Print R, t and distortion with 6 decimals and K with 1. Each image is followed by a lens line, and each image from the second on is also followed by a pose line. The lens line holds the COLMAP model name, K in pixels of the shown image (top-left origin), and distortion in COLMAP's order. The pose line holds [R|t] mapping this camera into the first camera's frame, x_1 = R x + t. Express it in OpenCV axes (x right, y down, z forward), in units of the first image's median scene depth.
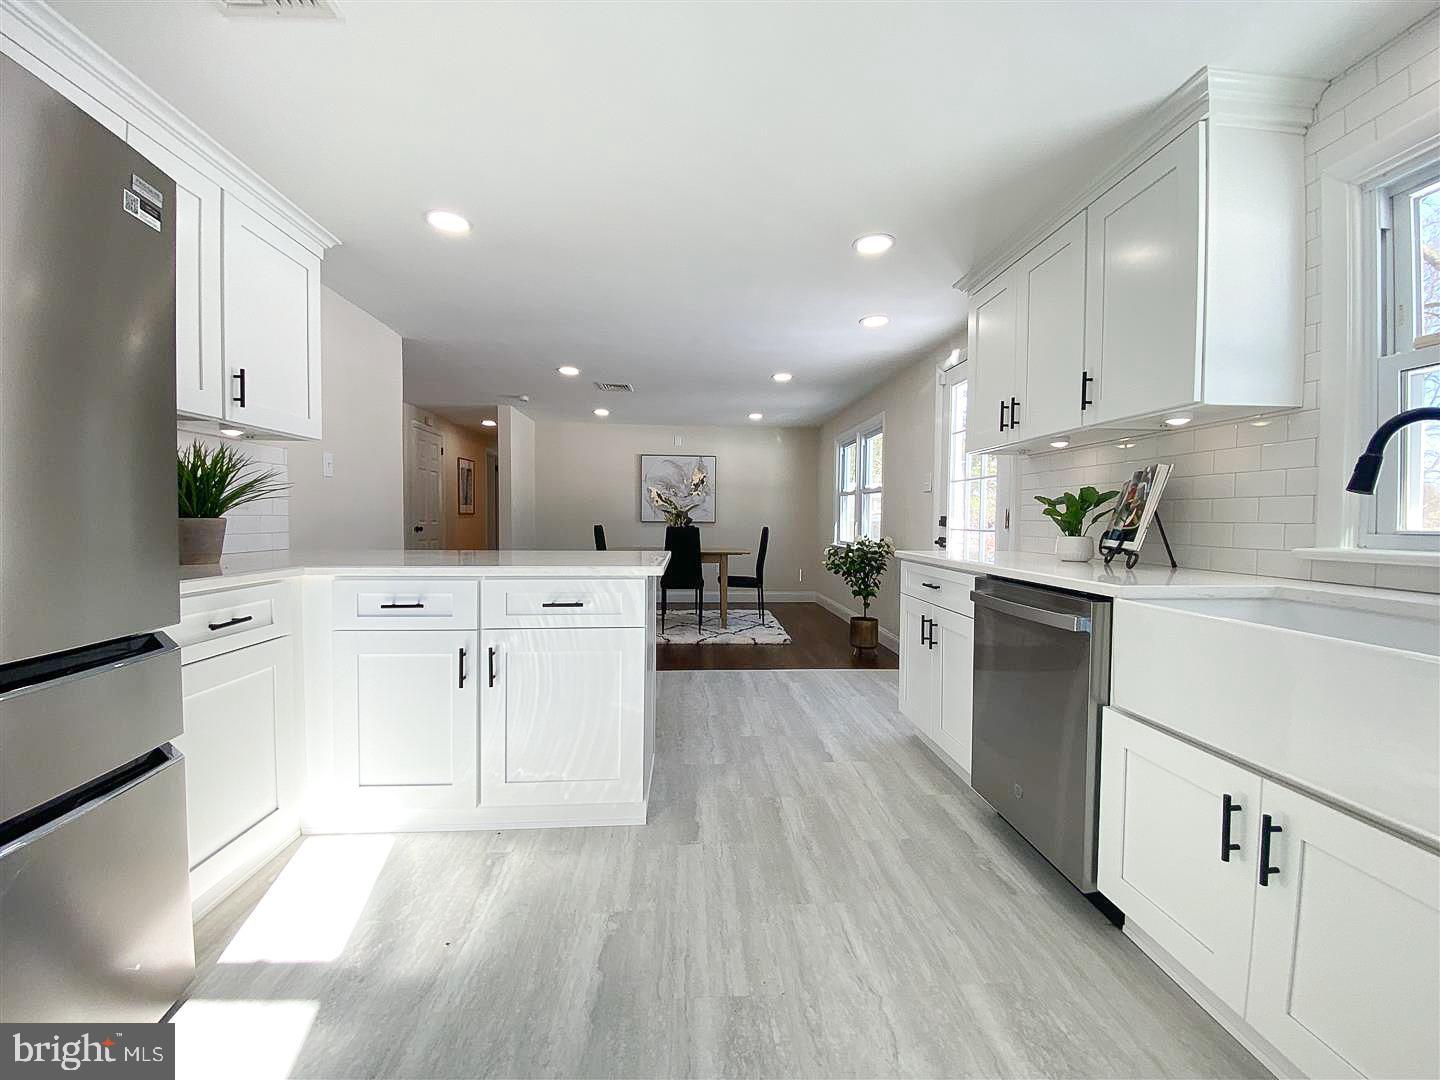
lens RADIAL K [[579.4, 0, 723.4], [0, 579.4, 536.9], [0, 0, 1]] dist [0.015686, -0.015548]
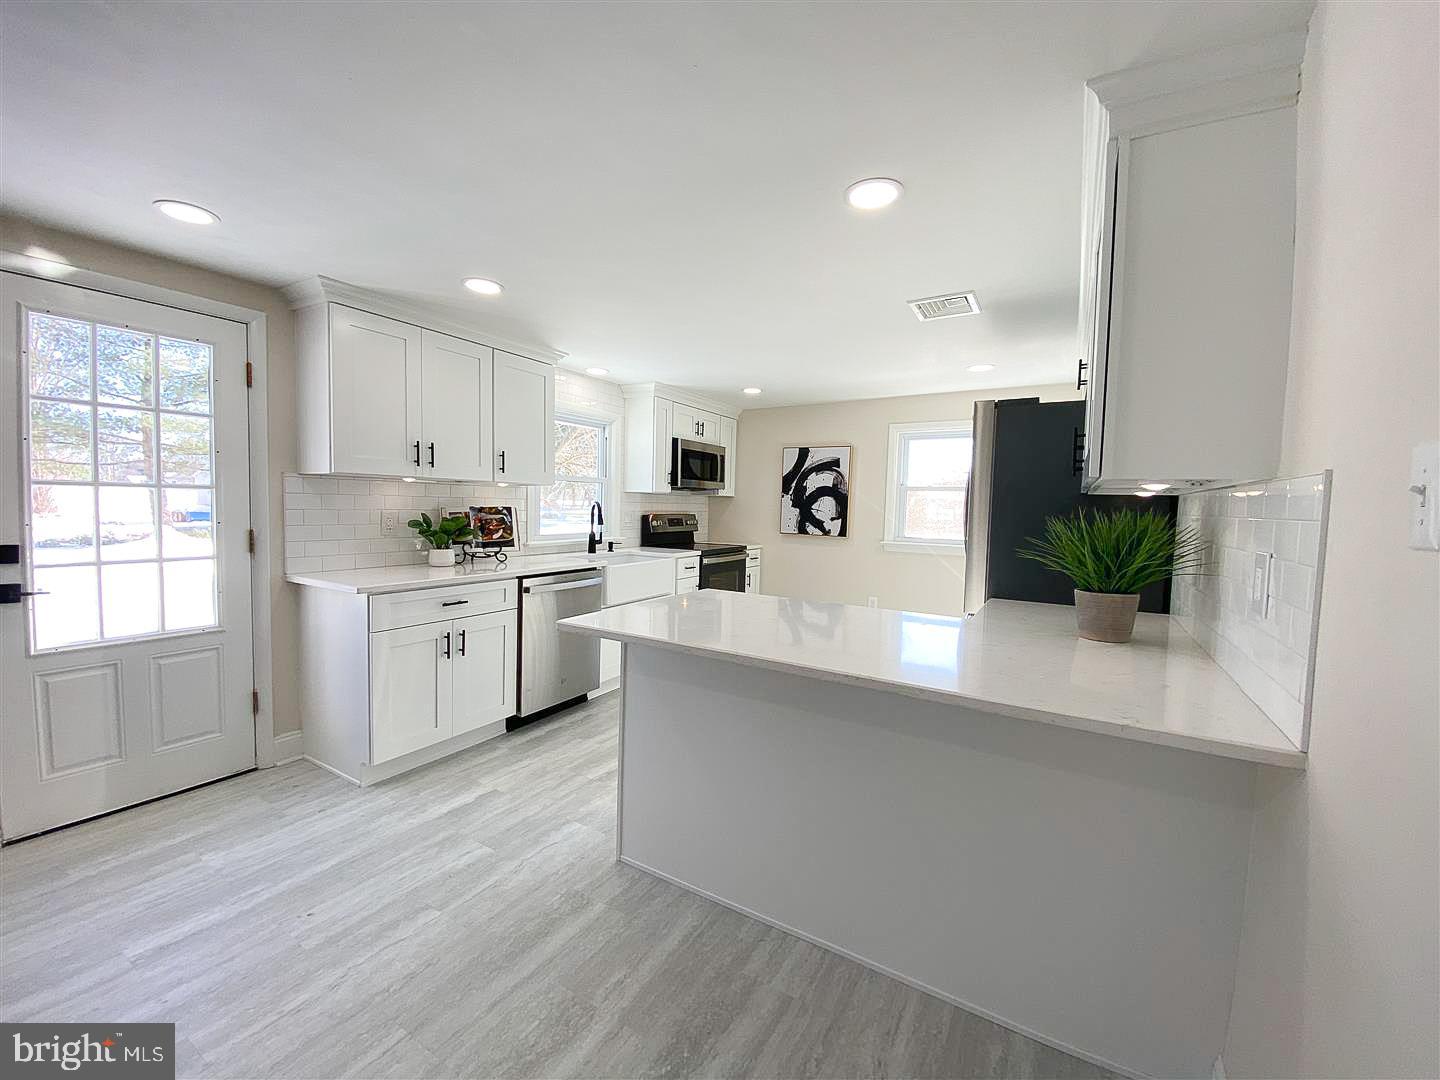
lens RADIAL K [[577.2, 0, 726.1], [0, 577.2, 537.5], [0, 0, 1]] dist [0.027035, -0.022705]
pose [[-0.827134, -0.061169, 0.558666, -0.923740], [-0.015014, 0.996110, 0.086836, -0.195215], [-0.561805, 0.063437, -0.824834, 2.142241]]
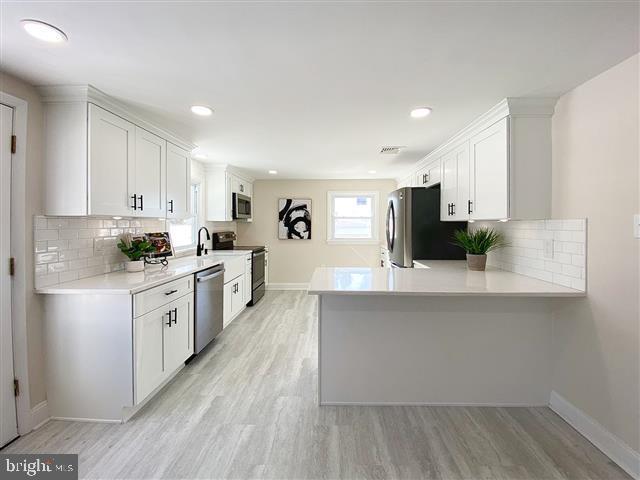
lens RADIAL K [[270.4, 0, 330.2], [0, 270.4, 225.8], [0, 0, 1]] dist [0.022317, -0.018290]
pose [[-0.997304, -0.010380, 0.072637, -0.280606], [-0.007726, 0.999296, 0.036717, -0.218776], [-0.072967, 0.036056, -0.996682, 2.409067]]
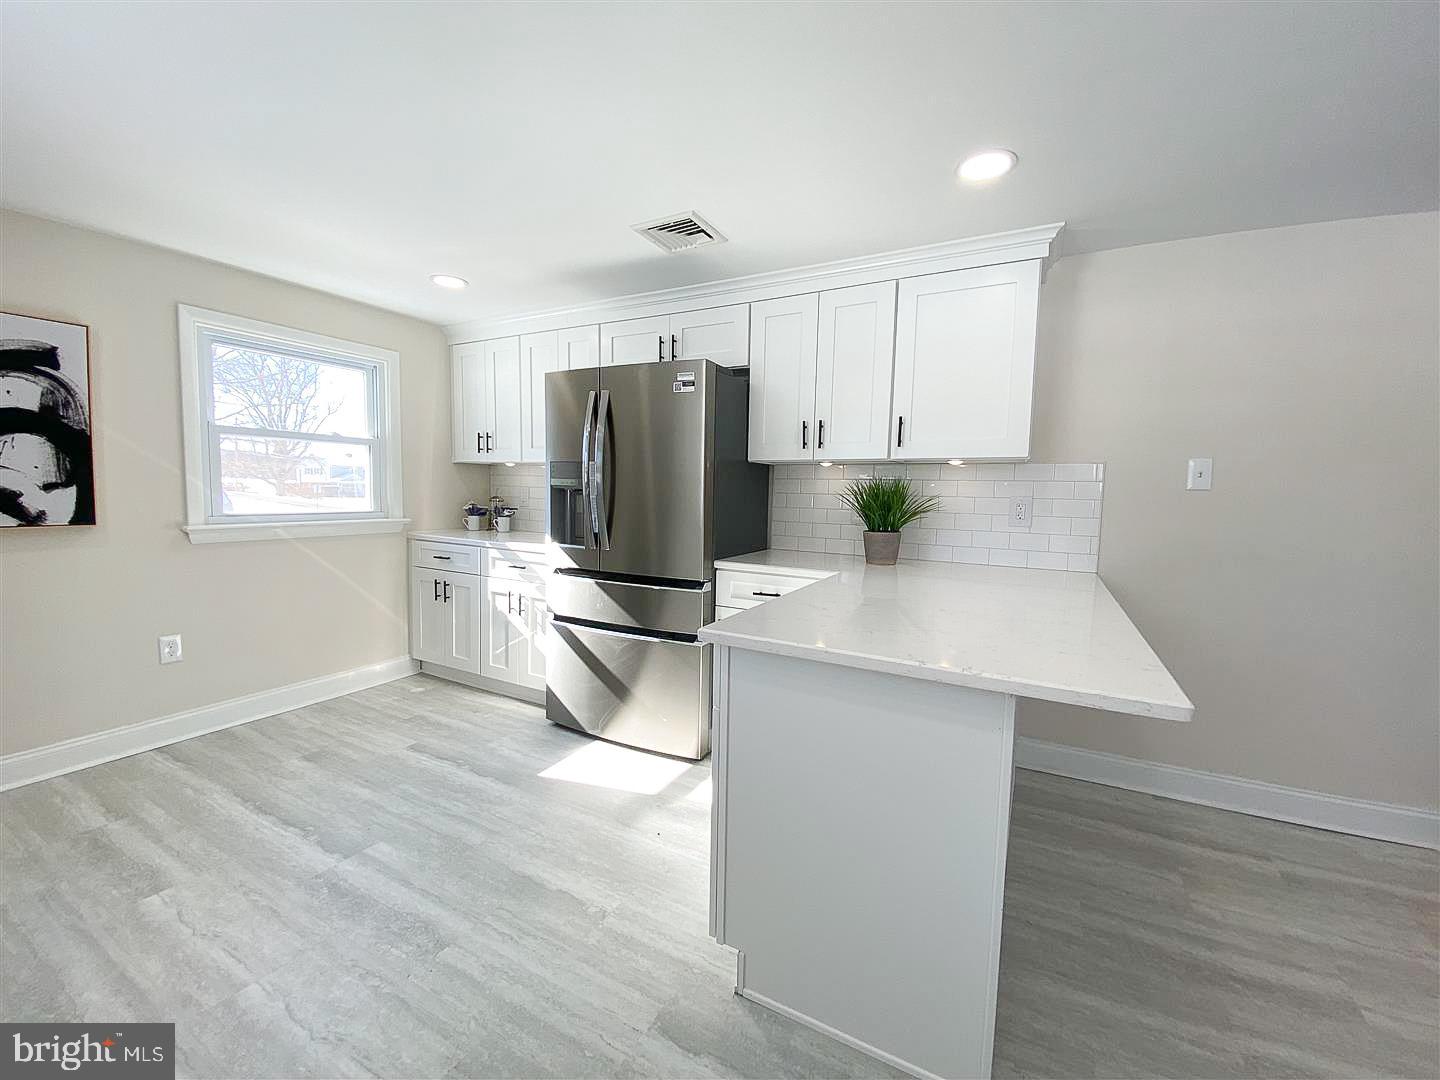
lens RADIAL K [[577.2, 0, 726.1], [0, 577.2, 537.5], [0, 0, 1]] dist [0.027035, -0.022705]
pose [[-0.523840, 0.053399, -0.850141, 0.477703], [-0.051701, 0.994200, 0.094305, -0.131301], [0.850246, 0.093354, -0.518041, 1.403602]]
